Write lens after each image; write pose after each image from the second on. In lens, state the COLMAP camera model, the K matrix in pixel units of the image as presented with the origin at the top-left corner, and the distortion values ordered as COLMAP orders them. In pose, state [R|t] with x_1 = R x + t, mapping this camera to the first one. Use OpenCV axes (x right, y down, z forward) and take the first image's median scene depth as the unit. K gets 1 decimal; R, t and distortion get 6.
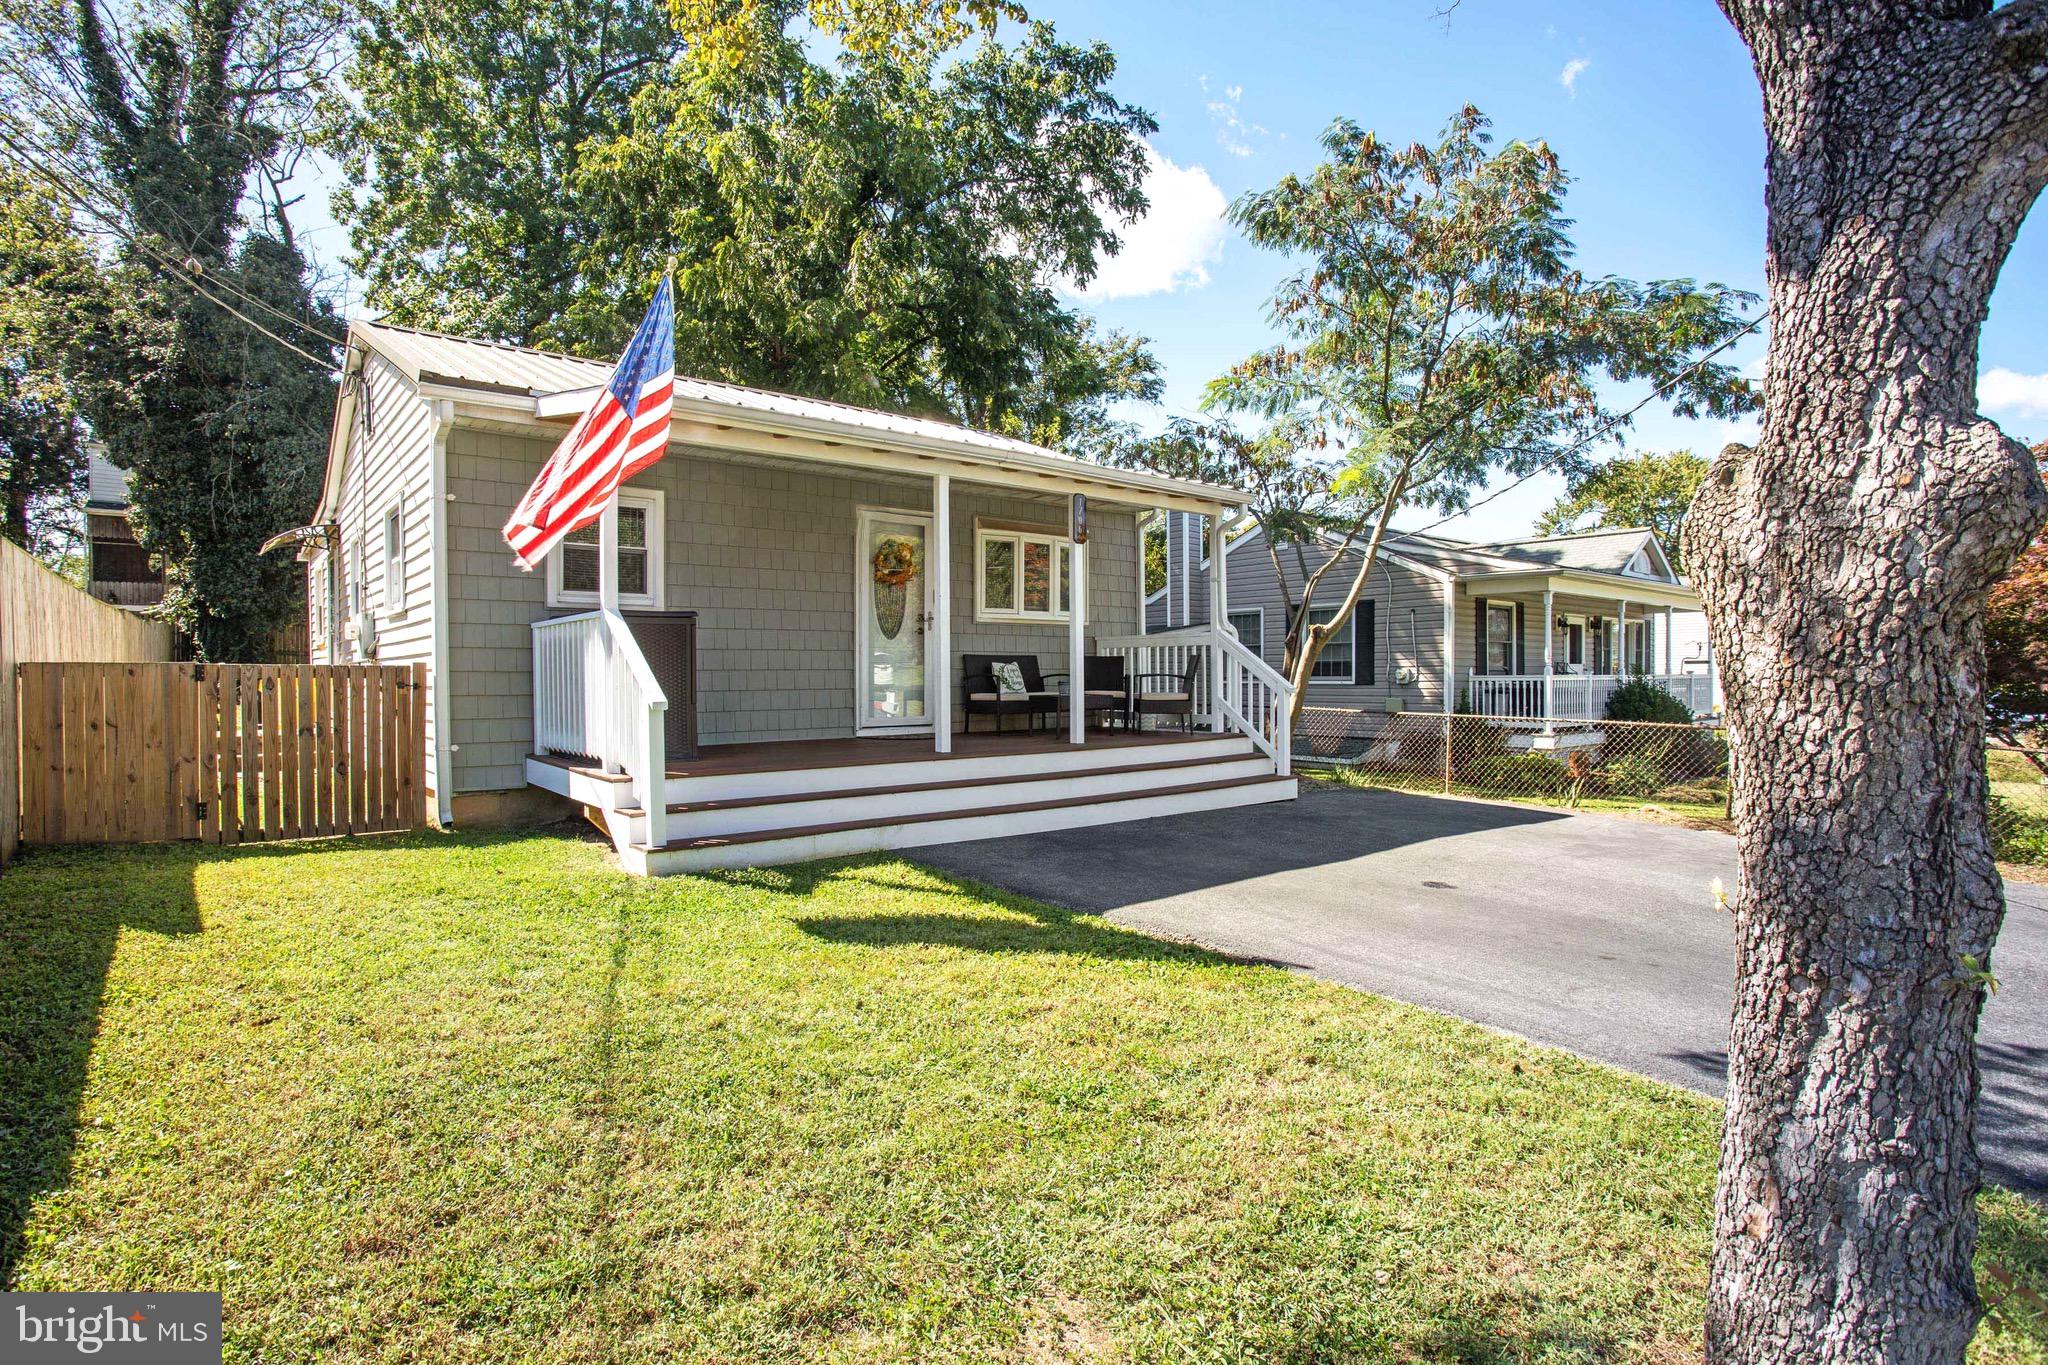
lens RADIAL K [[988.6, 0, 1024.0], [0, 988.6, 682.5], [0, 0, 1]] dist [0.038301, 0.000715]
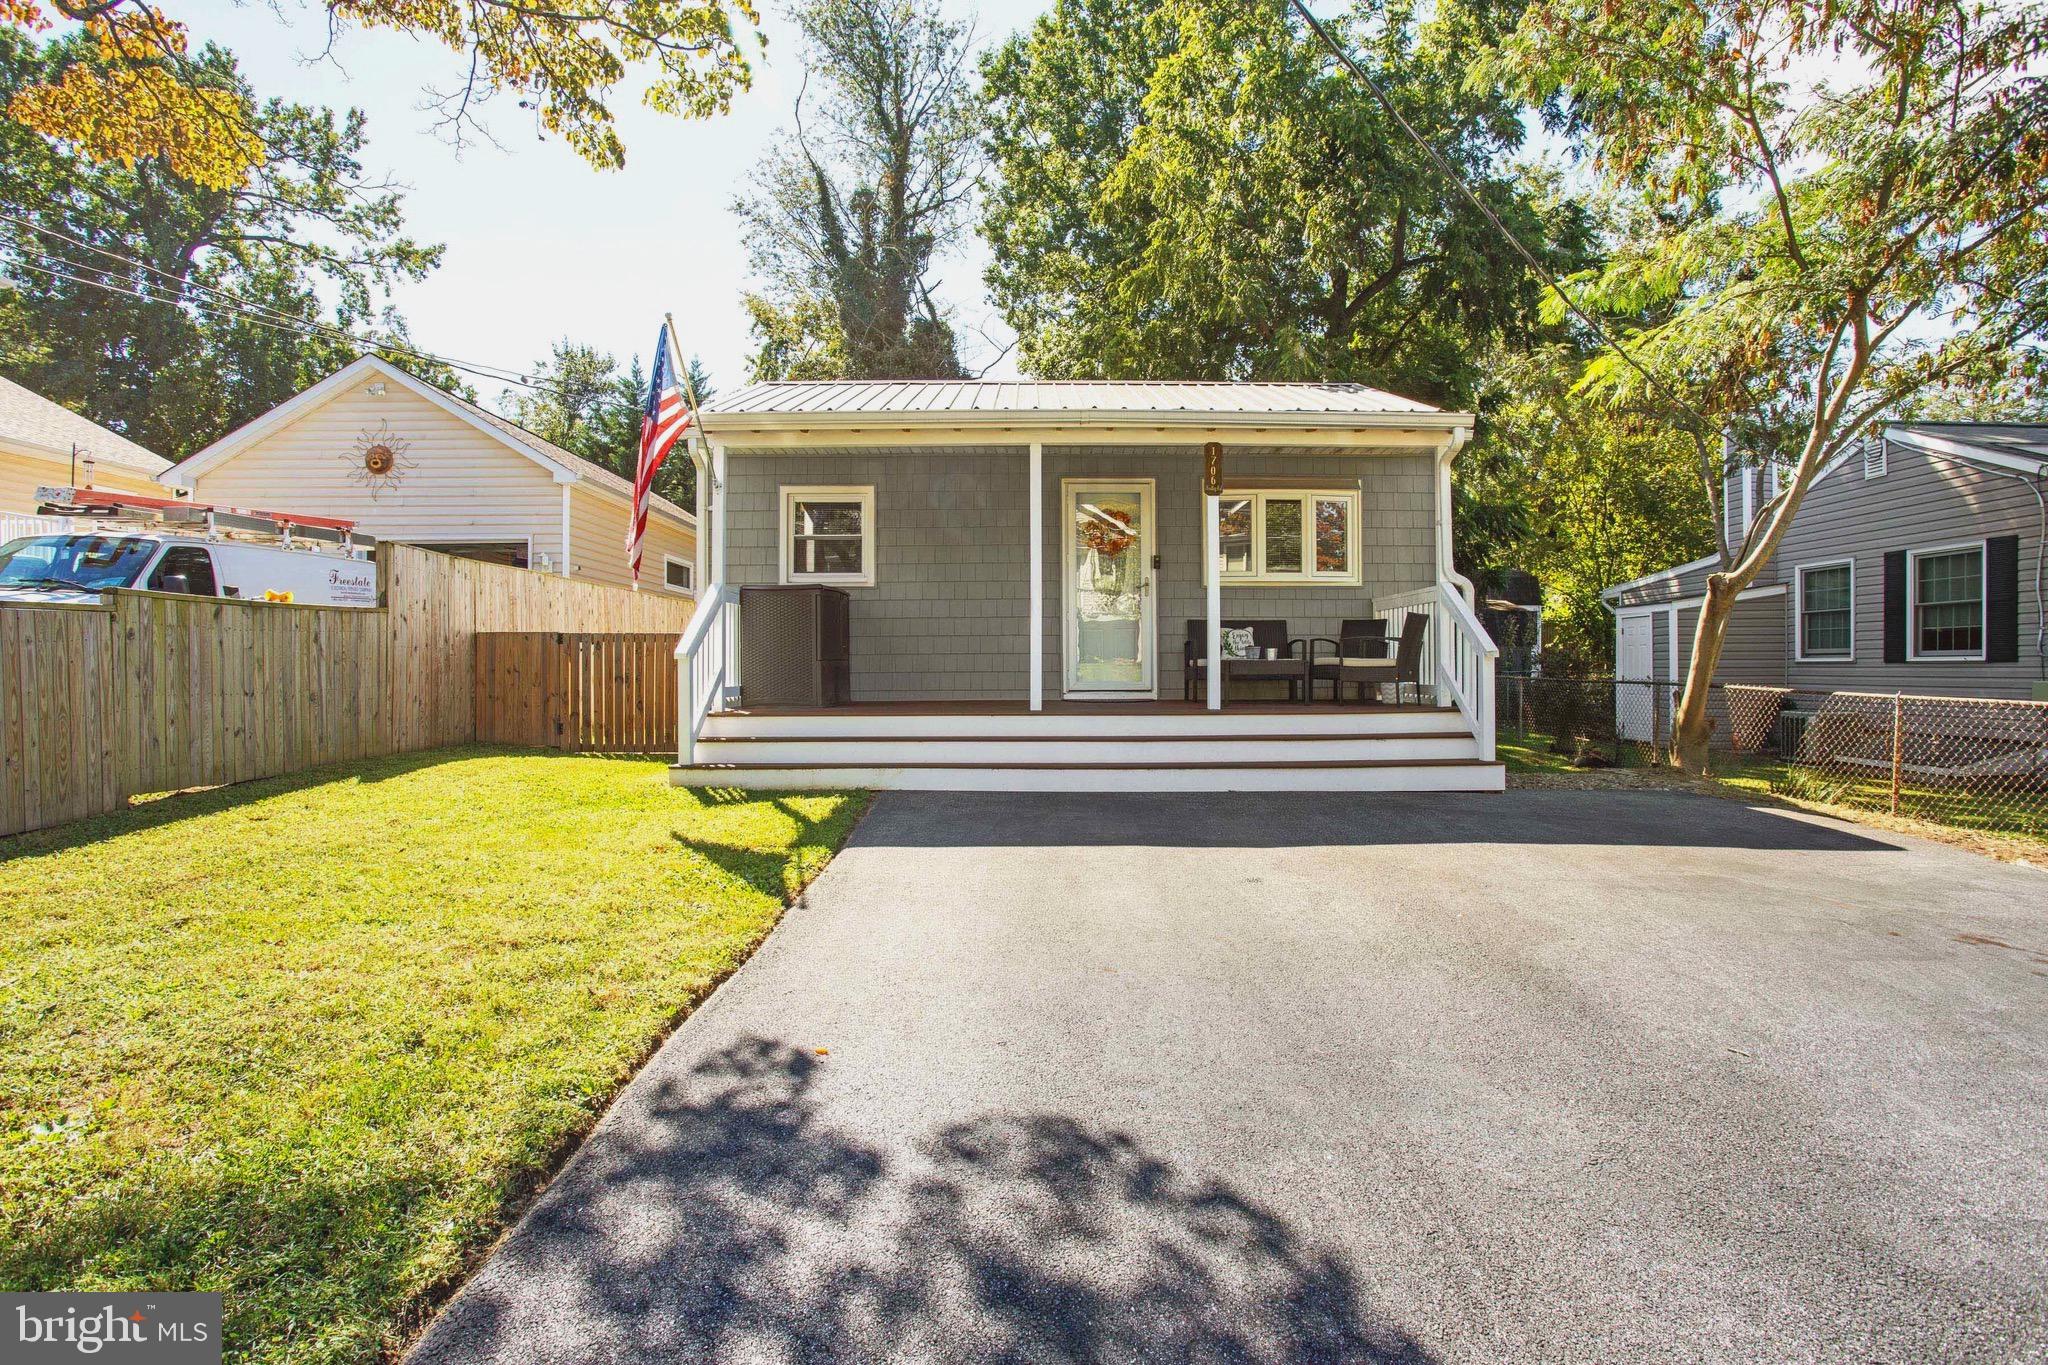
lens RADIAL K [[974.5, 0, 1020.5], [0, 974.5, 669.9], [0, 0, 1]] dist [0.000921, 0.000712]
pose [[0.828848, 0.011591, -0.559354, 0.279592], [-0.006678, 0.999919, 0.010826, 0.009859], [0.559434, -0.005238, 0.828858, 0.095733]]
